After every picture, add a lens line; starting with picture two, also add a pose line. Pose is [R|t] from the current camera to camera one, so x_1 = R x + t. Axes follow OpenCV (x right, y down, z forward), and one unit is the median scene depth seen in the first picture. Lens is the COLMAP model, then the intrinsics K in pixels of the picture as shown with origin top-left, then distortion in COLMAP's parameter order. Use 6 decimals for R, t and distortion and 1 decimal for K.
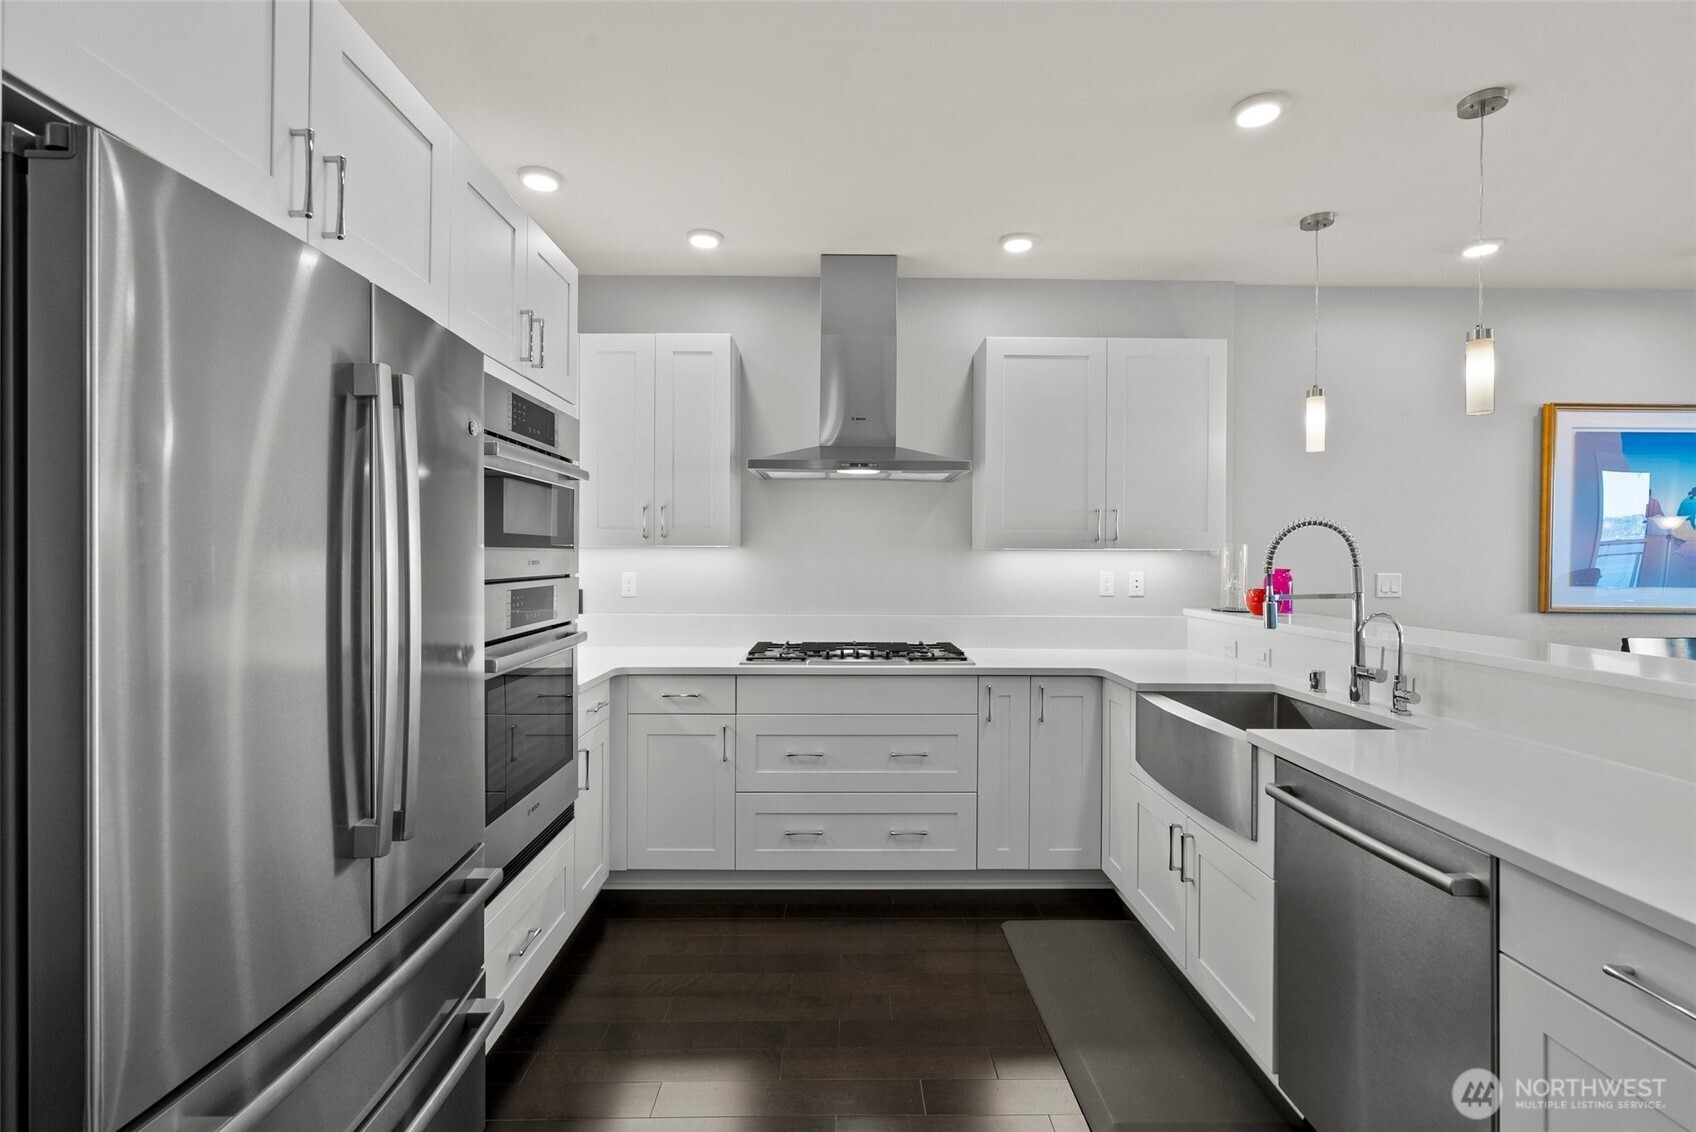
lens RADIAL K [[772.6, 0, 846.8], [0, 772.6, 555.1], [0, 0, 1]] dist [-0.008169, 0.004527]
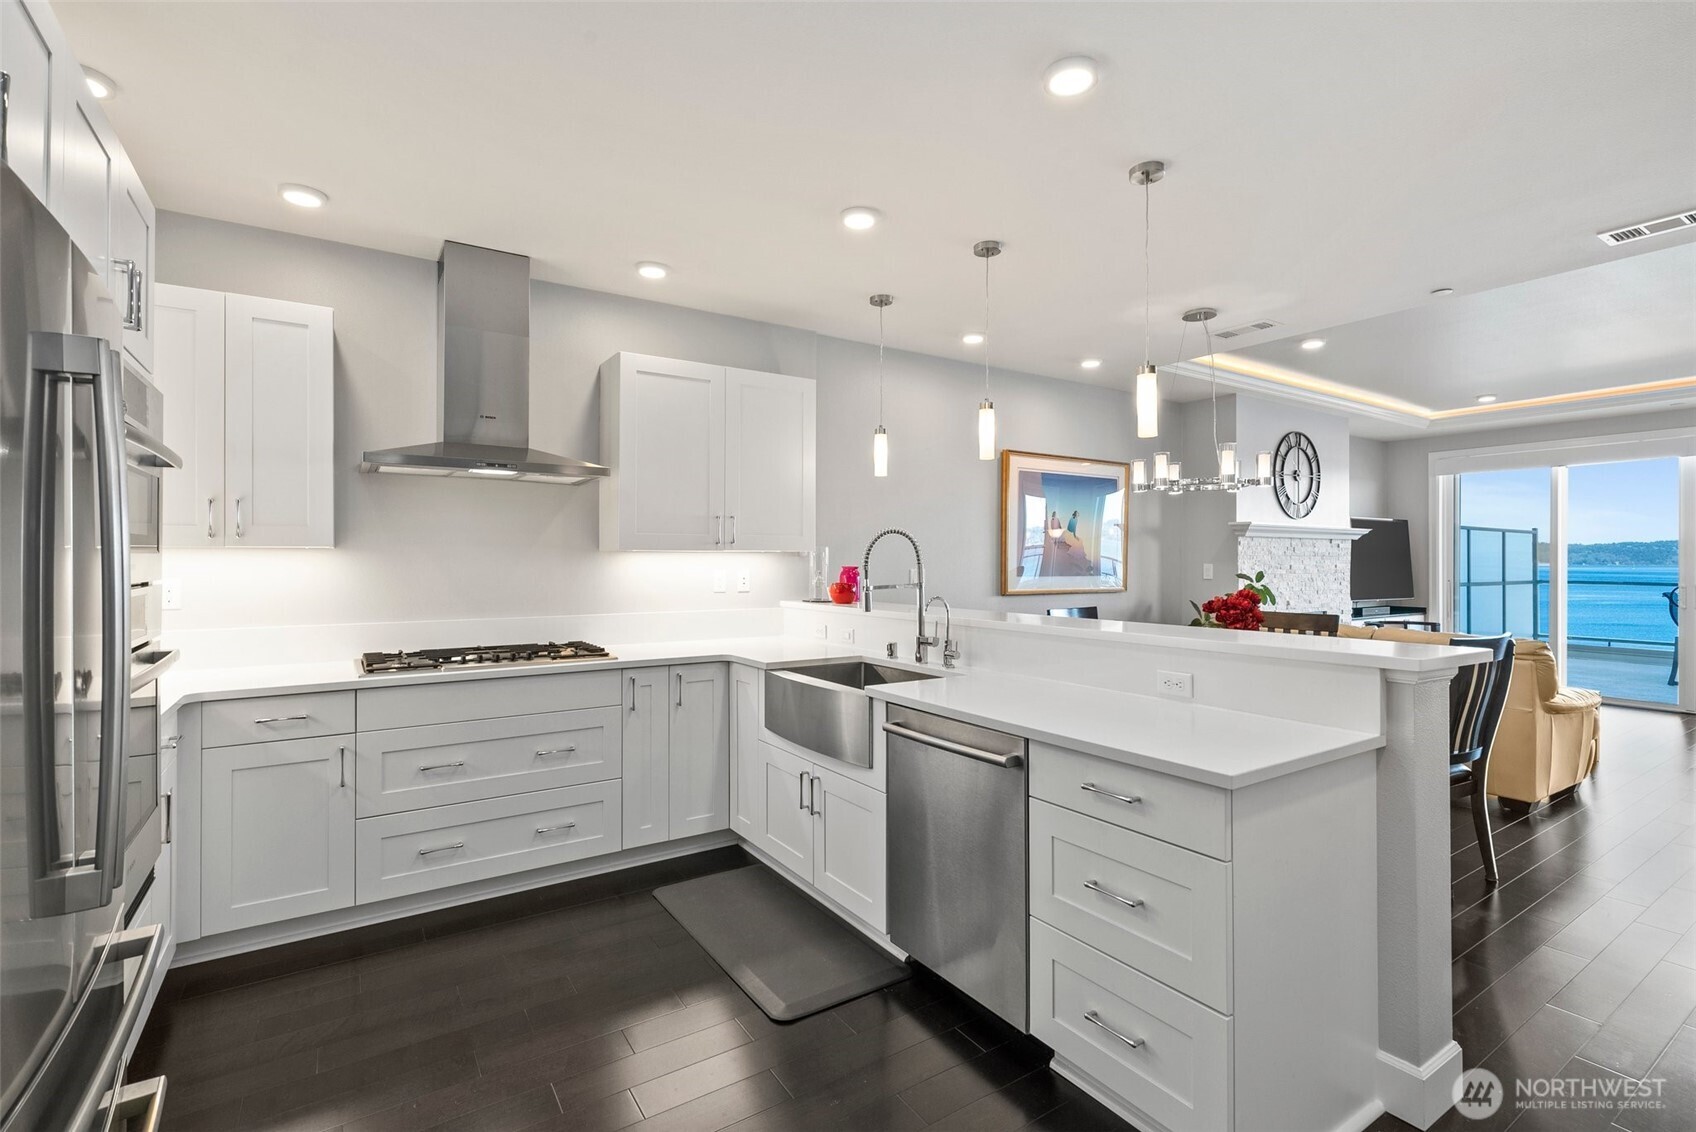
lens RADIAL K [[772.6, 0, 848.6], [0, 772.6, 551.4], [0, 0, 1]] dist [-0.008169, 0.004527]
pose [[0.842765, 0.000352, 0.538282, -0.141807], [0.002584, 0.999986, -0.004700, -0.001094], [-0.538276, 0.005352, 0.842752, -0.072466]]
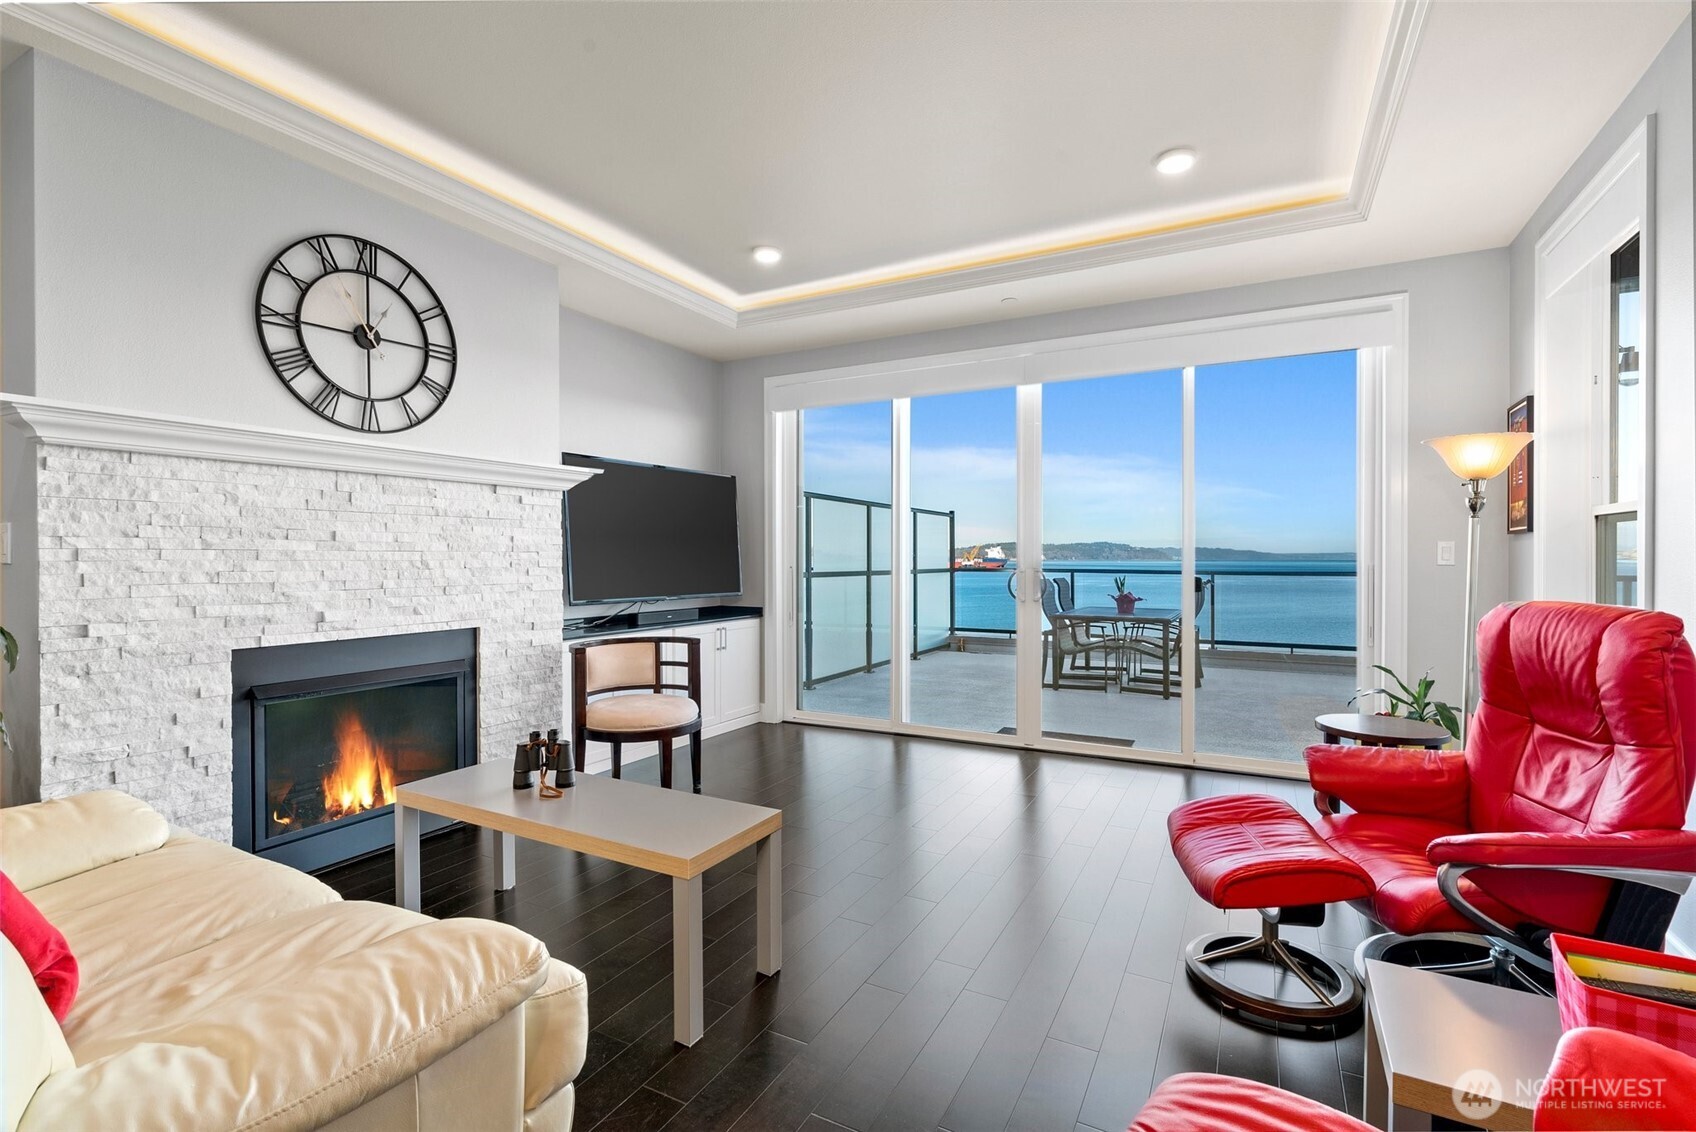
lens RADIAL K [[772.6, 0, 854.7], [0, 772.6, 561.7], [0, 0, 1]] dist [-0.008169, 0.004527]
pose [[0.475170, -0.013429, 0.879791, 1.561114], [0.003774, 0.999905, 0.013223, 0.058474], [-0.879886, -0.002963, 0.475176, 0.053650]]
